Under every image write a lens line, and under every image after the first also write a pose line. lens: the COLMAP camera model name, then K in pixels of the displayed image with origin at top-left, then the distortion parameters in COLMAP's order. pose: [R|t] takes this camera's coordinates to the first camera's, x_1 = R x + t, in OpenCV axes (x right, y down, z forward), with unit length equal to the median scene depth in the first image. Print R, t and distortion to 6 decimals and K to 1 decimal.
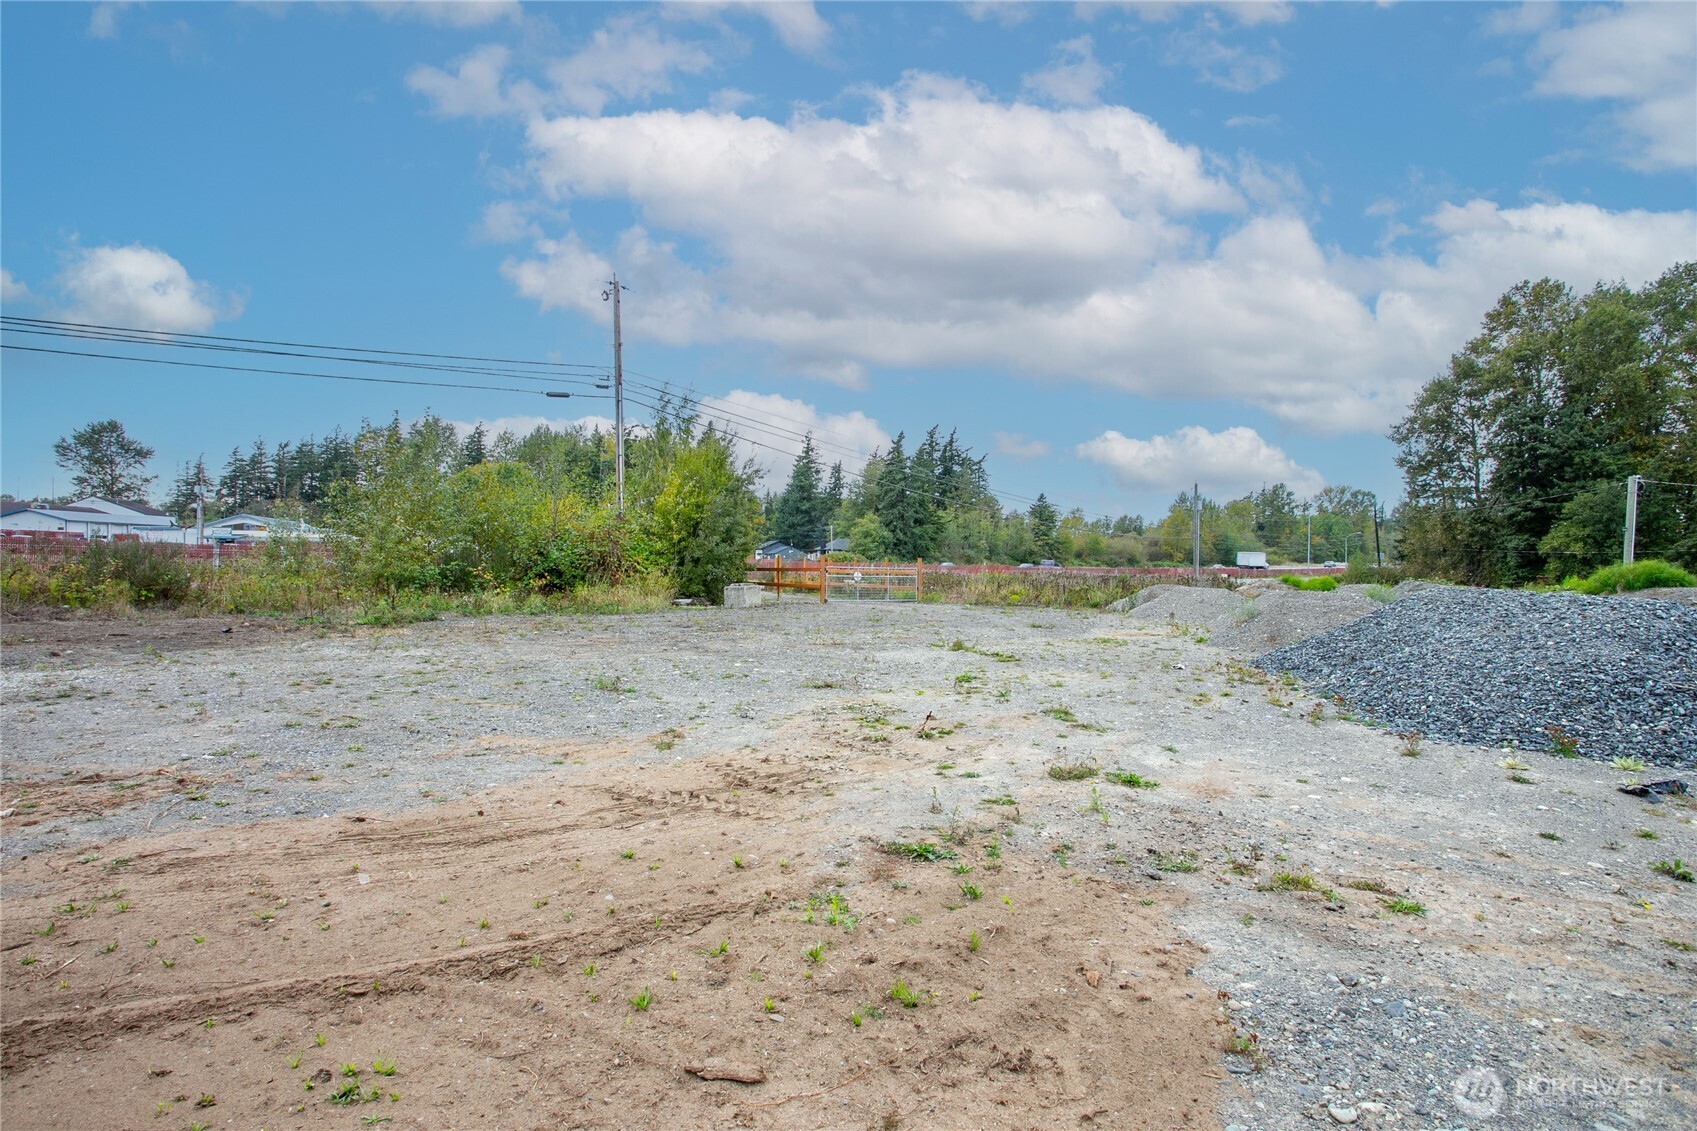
lens RADIAL K [[826.3, 0, 845.8], [0, 826.3, 570.3], [0, 0, 1]] dist [-0.079581, 0.038912]
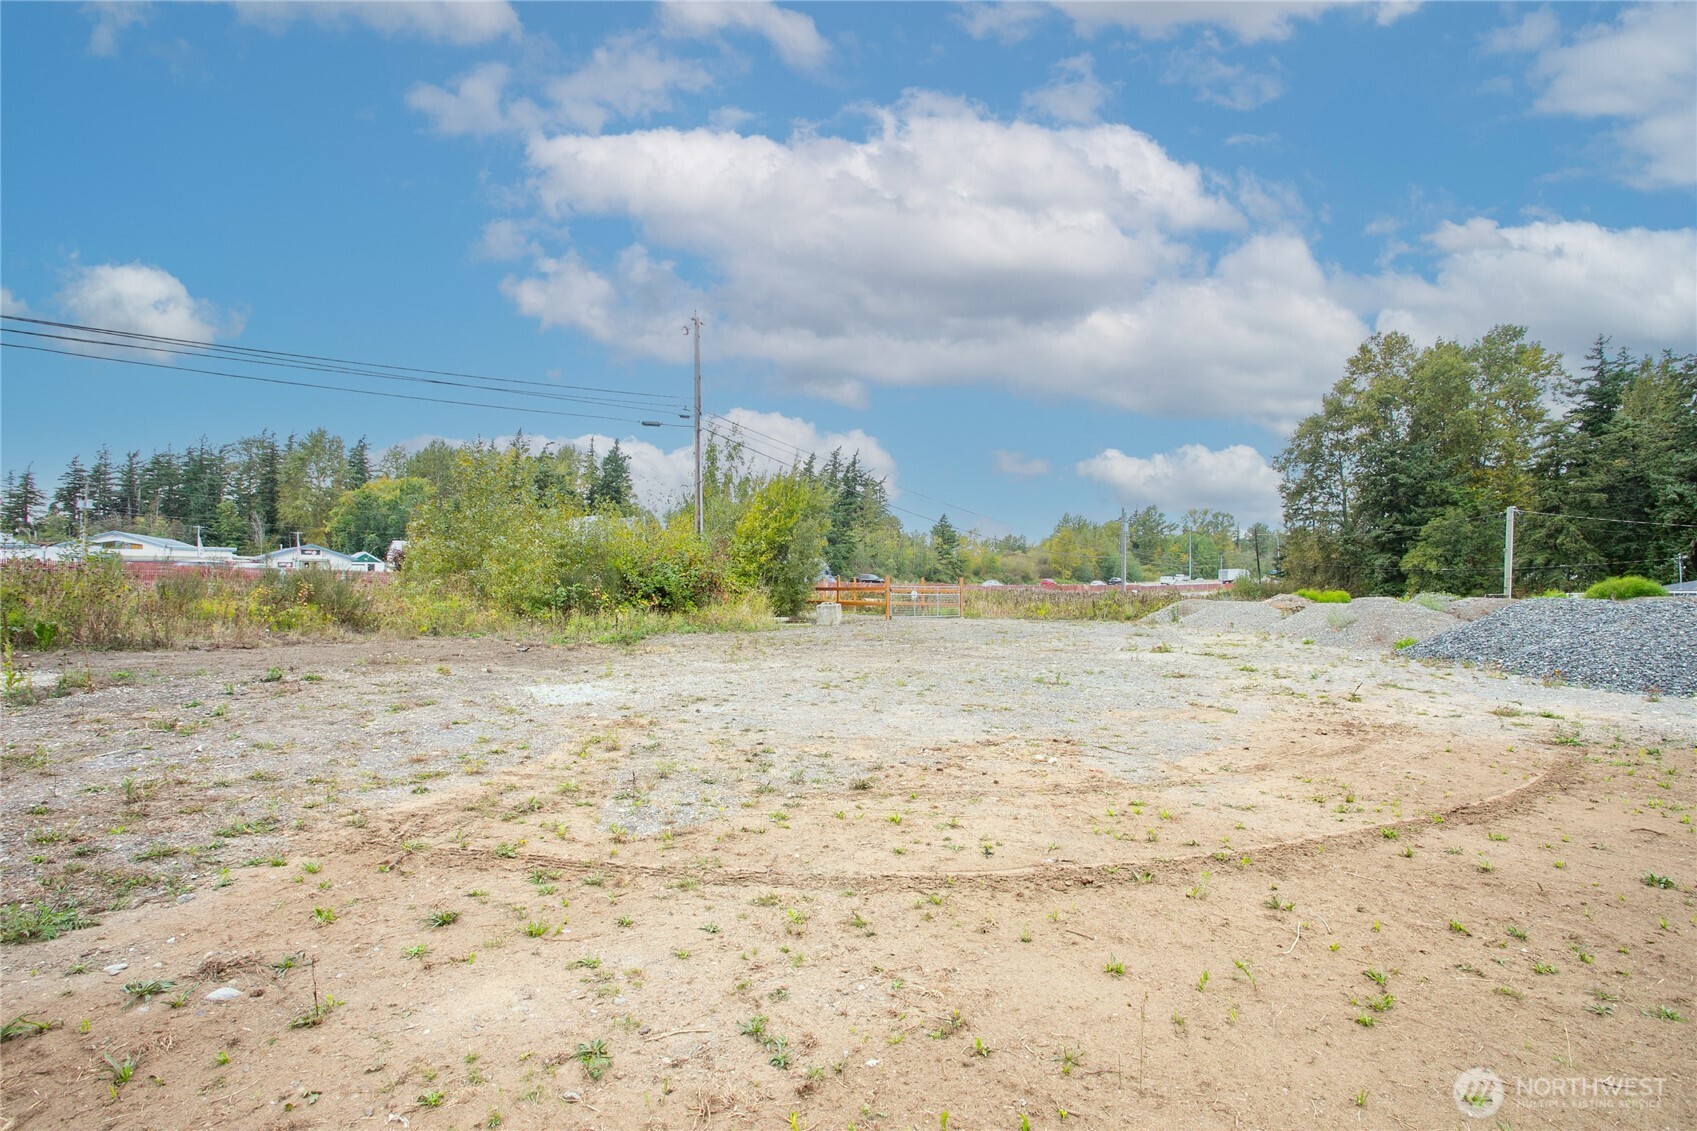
lens RADIAL K [[823.9, 0, 844.2], [0, 823.9, 574.4], [0, 0, 1]] dist [-0.075806, 0.034457]
pose [[0.989426, -0.003644, 0.144995, -0.044383], [0.006108, 0.999844, -0.016557, -0.000419], [-0.144912, 0.017268, 0.989294, -0.012894]]
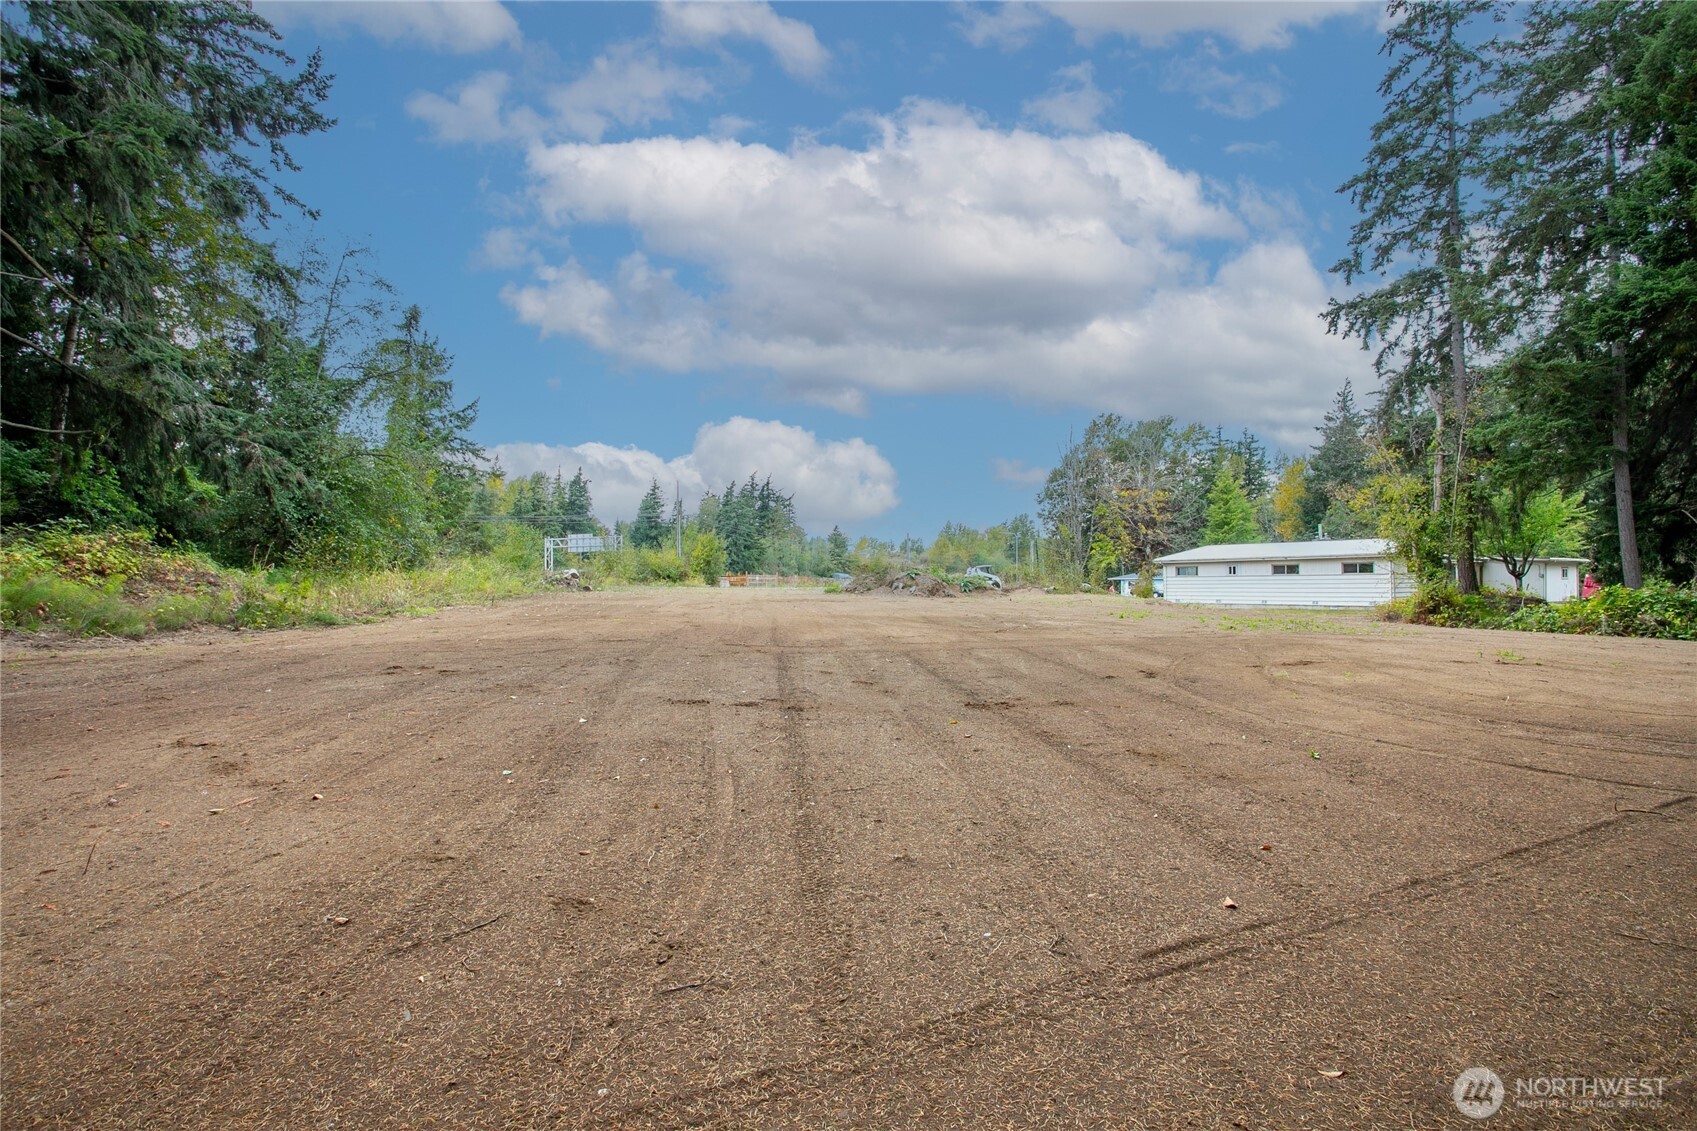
lens RADIAL K [[826.3, 0, 845.8], [0, 826.3, 570.3], [0, 0, 1]] dist [-0.079581, 0.038912]
pose [[0.973167, -0.006159, 0.230019, -0.067770], [0.010771, 0.999765, -0.018801, 0.007202], [-0.229849, 0.020774, 0.973005, -0.373001]]
